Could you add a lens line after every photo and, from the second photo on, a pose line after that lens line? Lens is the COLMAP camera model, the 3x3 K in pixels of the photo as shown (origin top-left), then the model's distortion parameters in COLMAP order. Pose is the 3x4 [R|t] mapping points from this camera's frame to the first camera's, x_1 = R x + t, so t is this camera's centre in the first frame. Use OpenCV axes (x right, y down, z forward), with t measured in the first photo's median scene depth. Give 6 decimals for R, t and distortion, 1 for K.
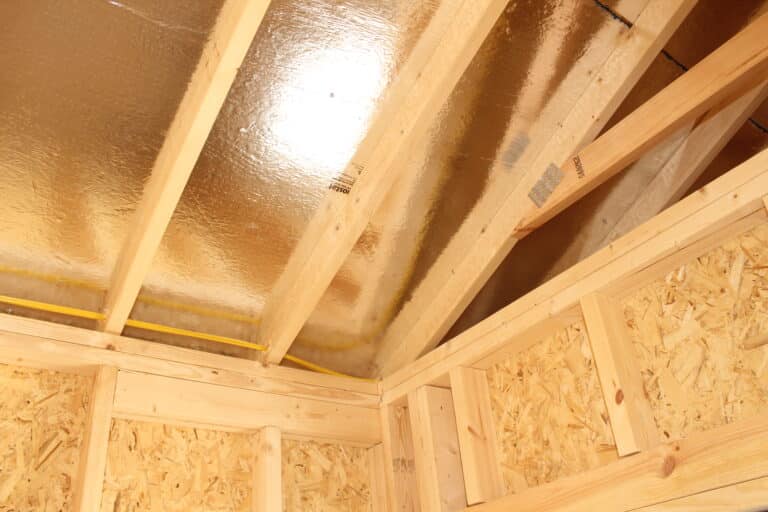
lens RADIAL K [[634.1, 0, 378.0], [0, 634.1, 258.1], [0, 0, 1]] dist [-0.157082, 0.128681]
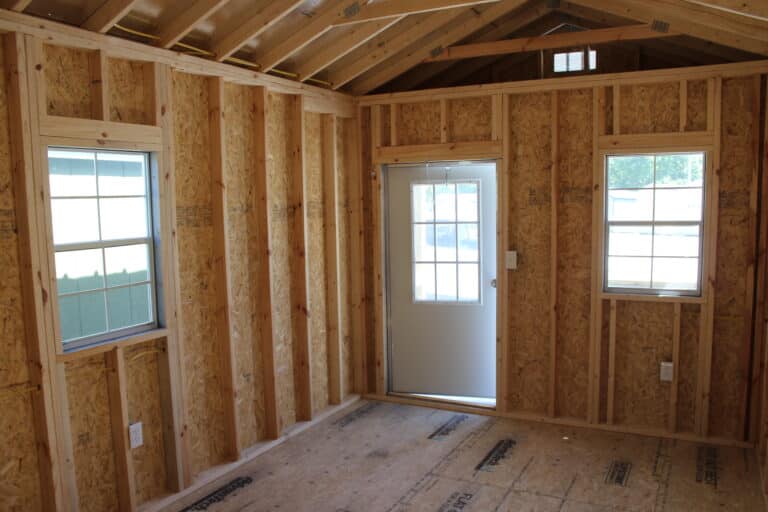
lens RADIAL K [[634.1, 0, 390.7], [0, 634.1, 274.0], [0, 0, 1]] dist [-0.157082, 0.128681]
pose [[0.880067, 0.004951, 0.474823, -1.573827], [-0.292016, 0.794154, 0.532960, -0.933681], [-0.374444, -0.607697, 0.700355, -1.953089]]
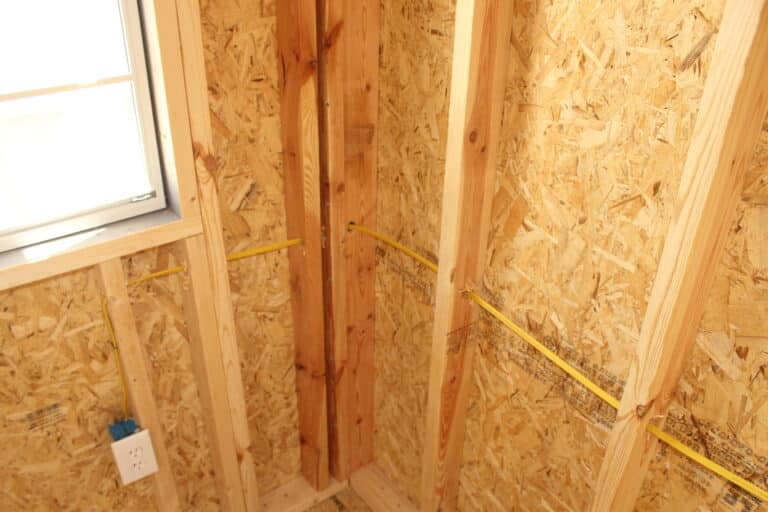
lens RADIAL K [[634.1, 0, 367.0], [0, 634.1, 277.1], [0, 0, 1]] dist [-0.157082, 0.128681]
pose [[-0.007066, -0.453662, 0.891146, 0.353270], [-0.538067, 0.752885, 0.379010, -0.104159], [-0.842873, -0.476818, -0.249420, -0.538073]]
